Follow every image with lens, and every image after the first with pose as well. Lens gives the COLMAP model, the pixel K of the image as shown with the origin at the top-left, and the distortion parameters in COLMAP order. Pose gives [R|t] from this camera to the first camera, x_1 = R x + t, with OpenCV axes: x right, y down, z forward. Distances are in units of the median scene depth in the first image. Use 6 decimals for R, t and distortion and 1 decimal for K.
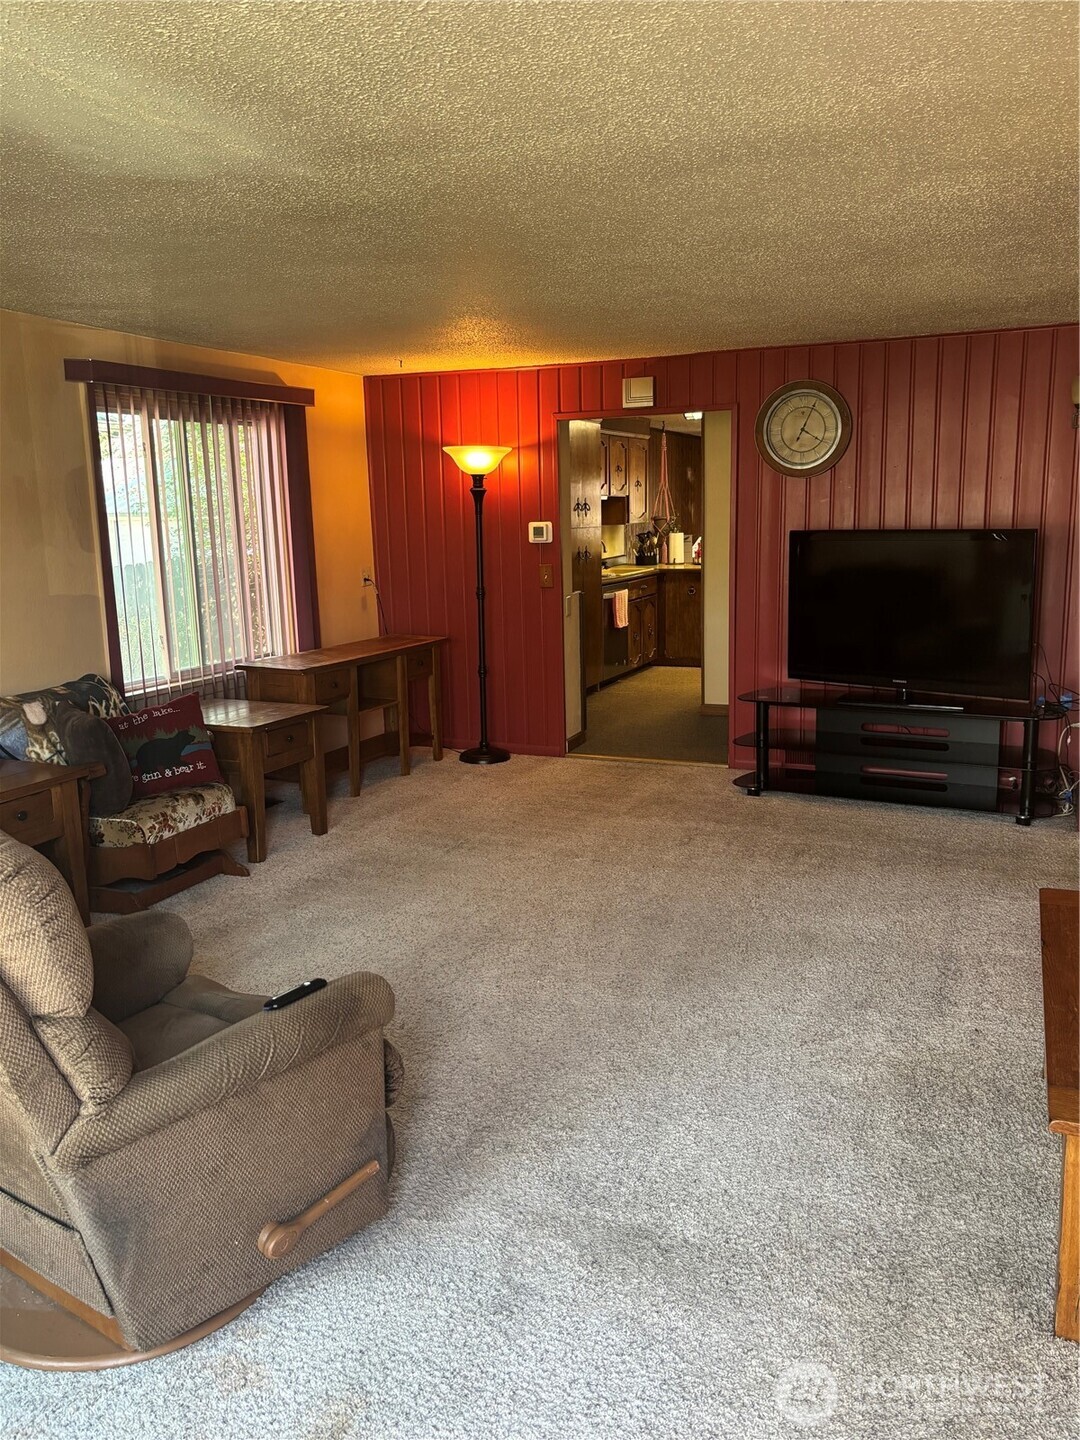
lens RADIAL K [[1148.2, 0, 539.7], [0, 1148.2, 729.5], [0, 0, 1]] dist [0.033801, -0.011445]
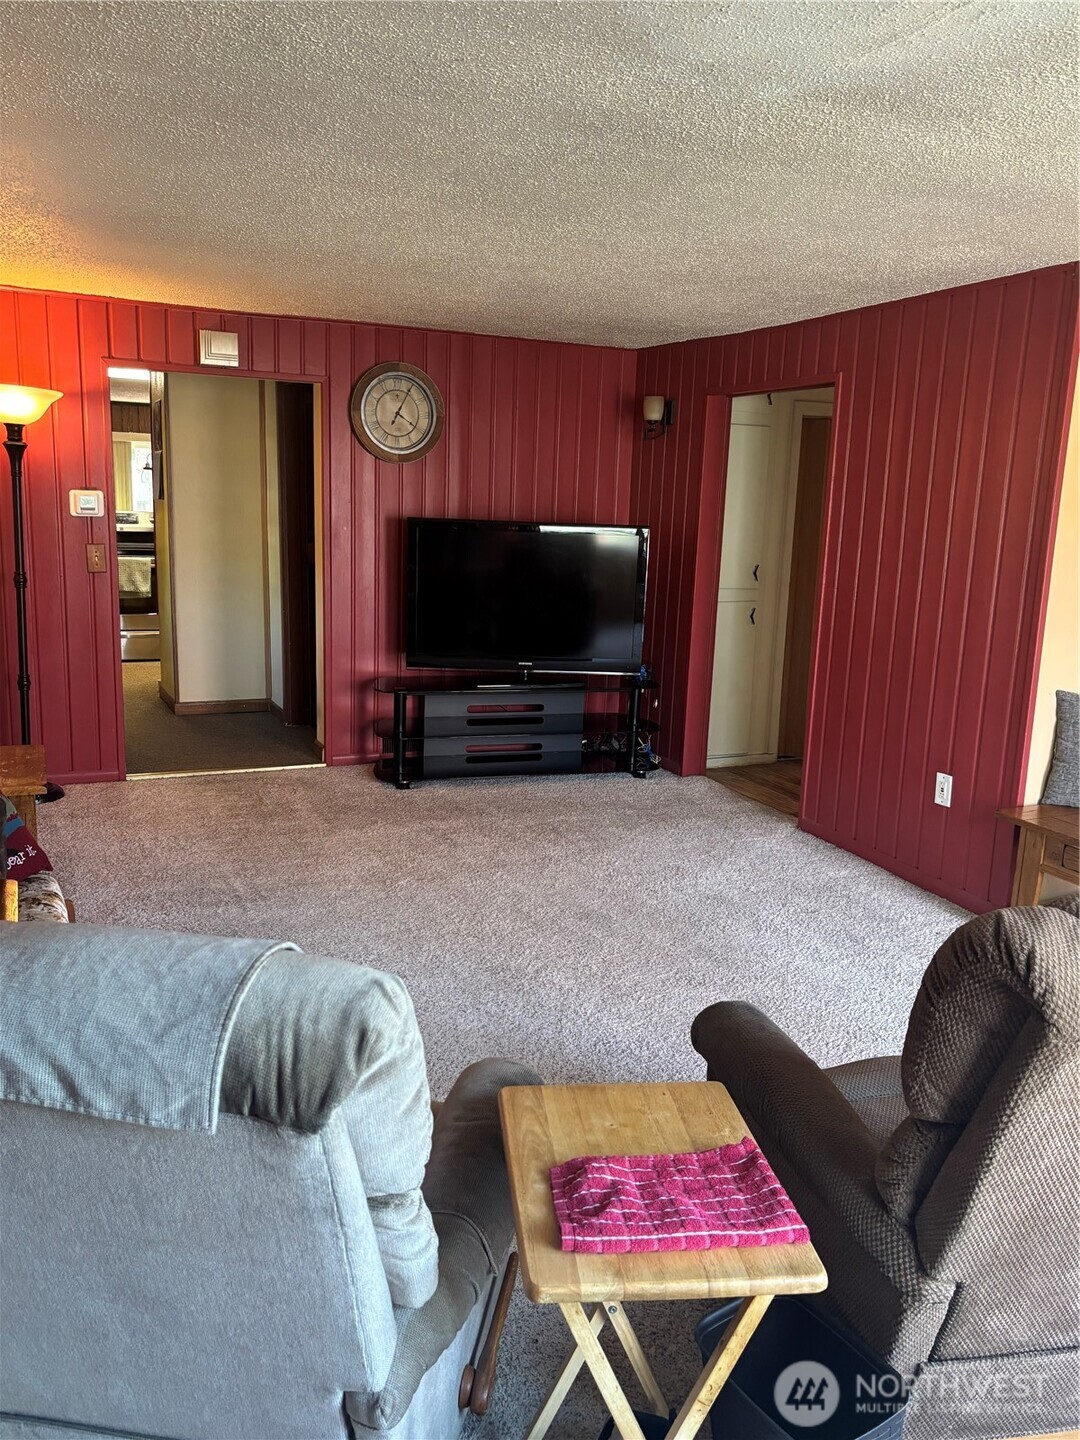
lens RADIAL K [[1148.2, 0, 539.7], [0, 1148.2, 711.7], [0, 0, 1]] dist [0.033801, -0.011445]
pose [[0.658294, -0.092942, 0.747001, -0.464986], [0.090767, 0.994909, 0.043799, -0.040134], [-0.747269, 0.038970, 0.663378, 0.276336]]
